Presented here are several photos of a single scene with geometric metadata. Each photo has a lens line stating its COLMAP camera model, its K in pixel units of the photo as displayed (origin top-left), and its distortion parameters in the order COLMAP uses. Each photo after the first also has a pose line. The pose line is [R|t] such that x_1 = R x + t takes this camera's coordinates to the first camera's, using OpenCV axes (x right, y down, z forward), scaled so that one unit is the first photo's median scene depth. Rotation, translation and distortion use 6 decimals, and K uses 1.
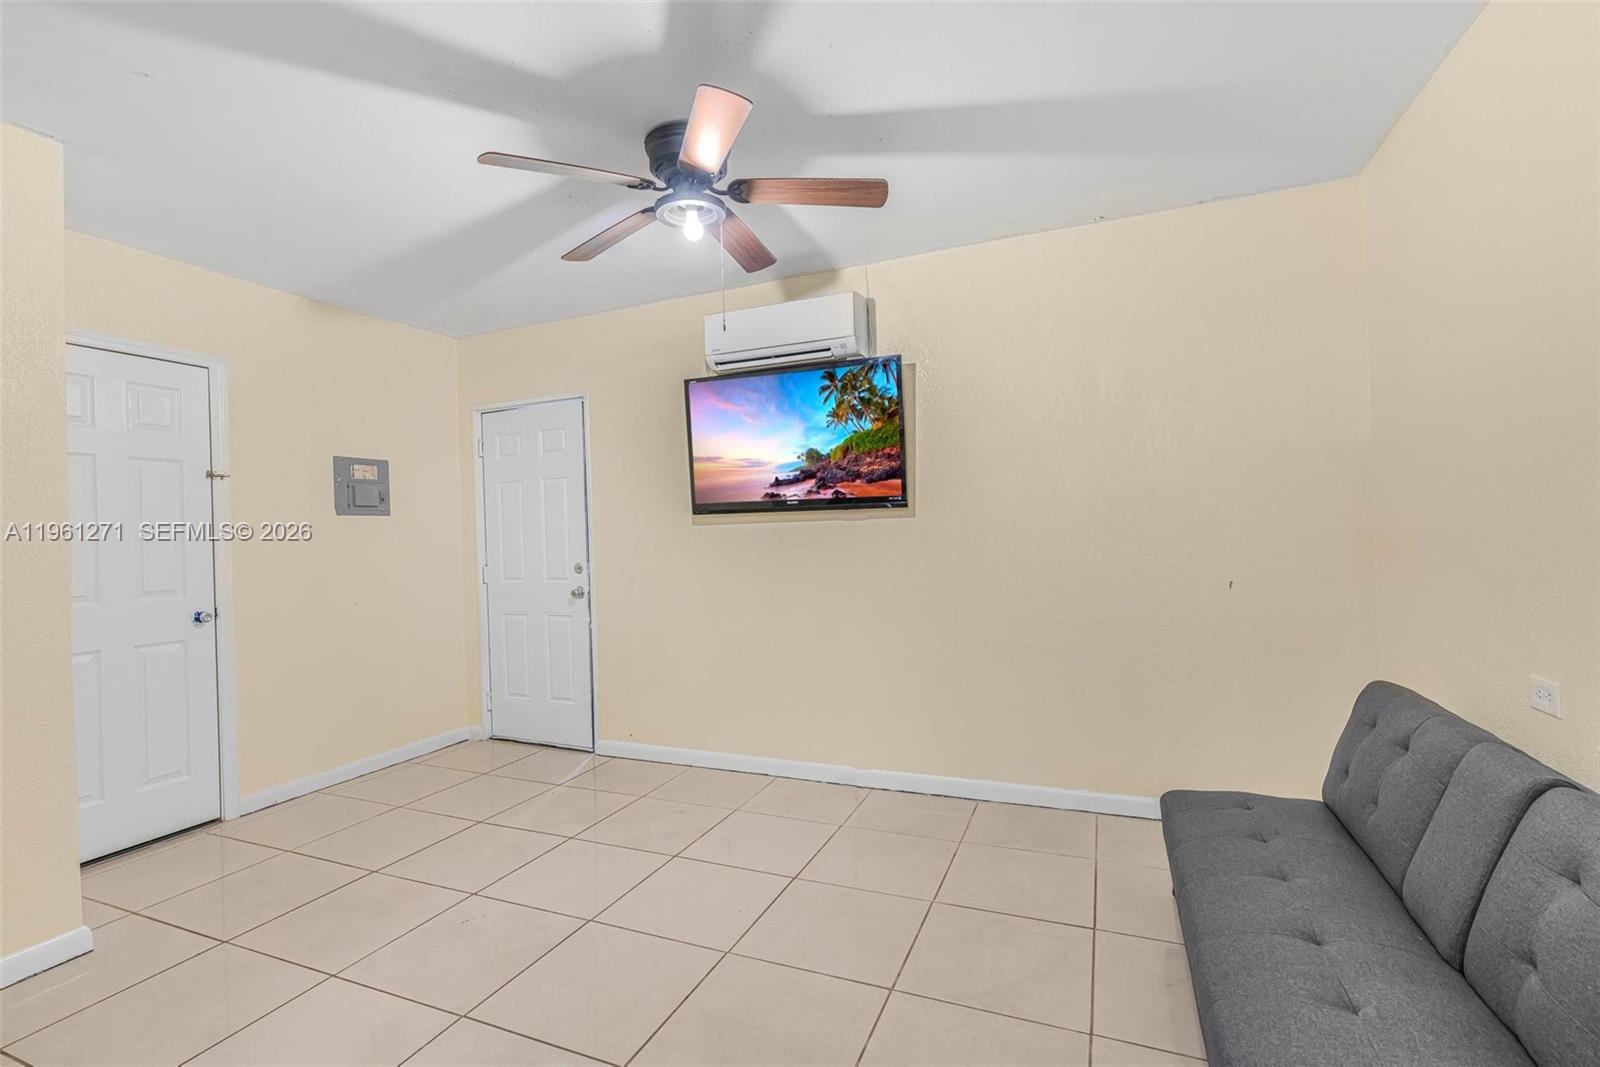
lens RADIAL K [[718.2, 0, 810.4], [0, 718.2, 530.2], [0, 0, 1]] dist [-0.001450, 0.000088]
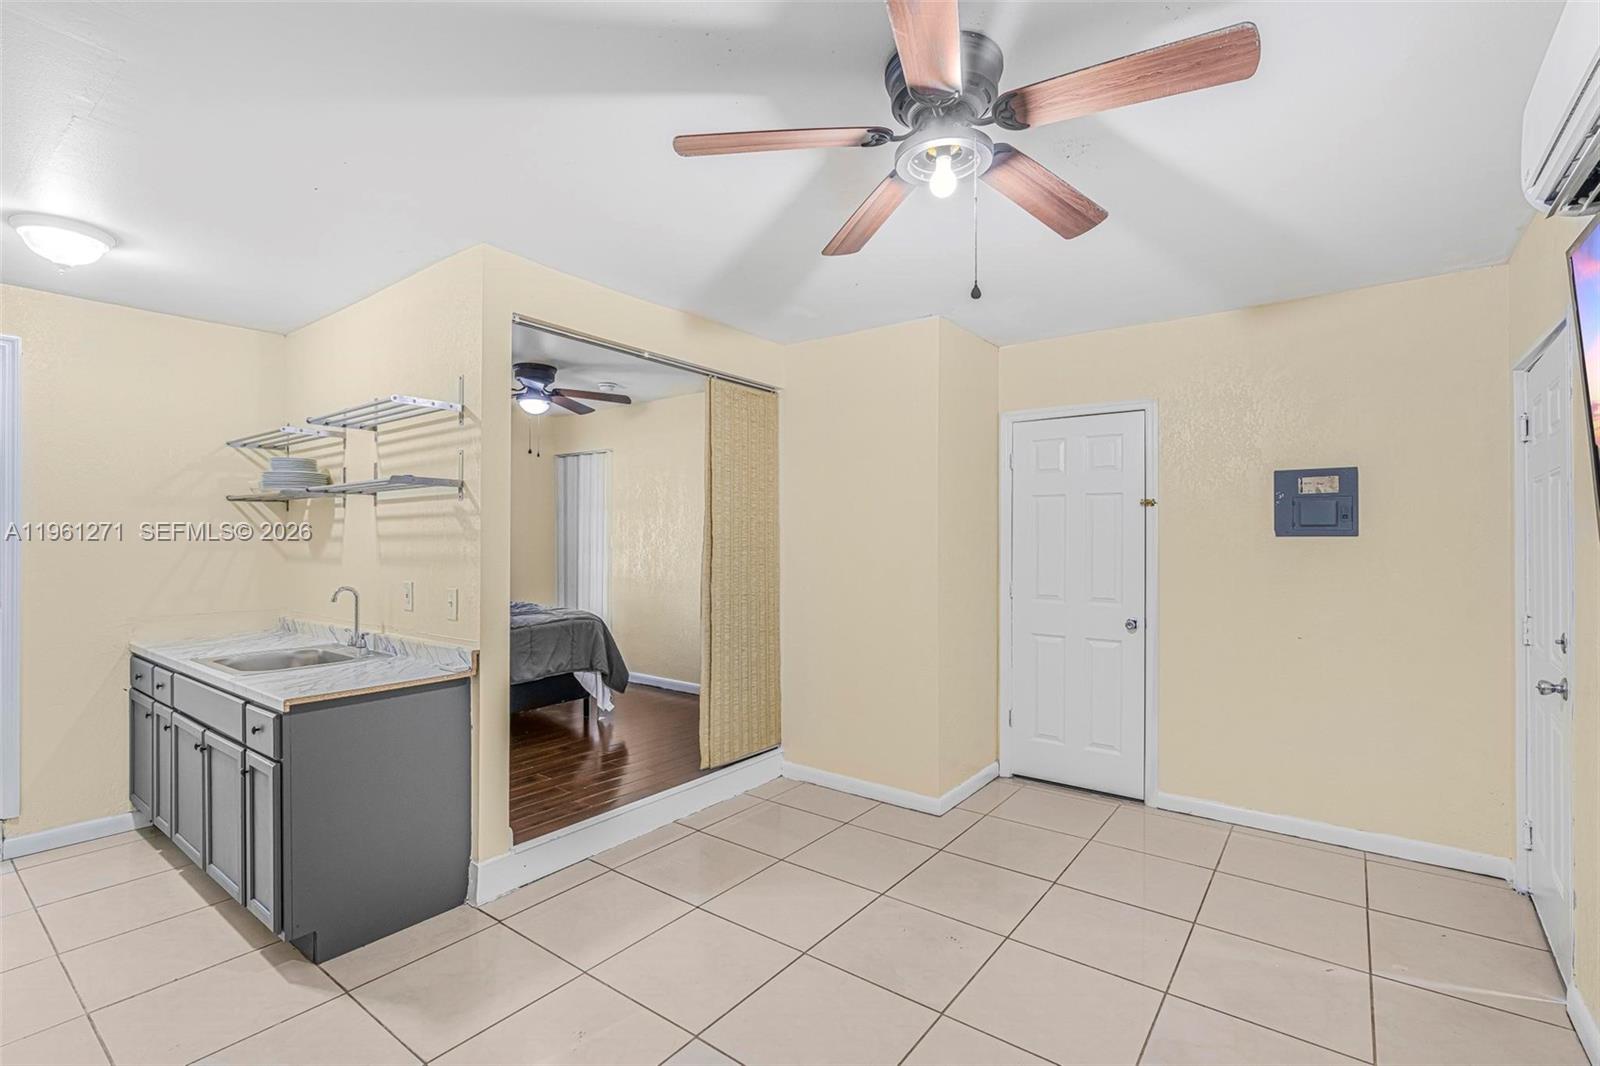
lens RADIAL K [[718.2, 0, 811.3], [0, 718.2, 539.9], [0, 0, 1]] dist [-0.001450, 0.000088]
pose [[-0.242103, 0.022158, -0.969998, 0.355780], [0.002140, 0.999749, 0.022304, -0.037976], [0.970248, 0.003324, -0.242090, 0.651909]]
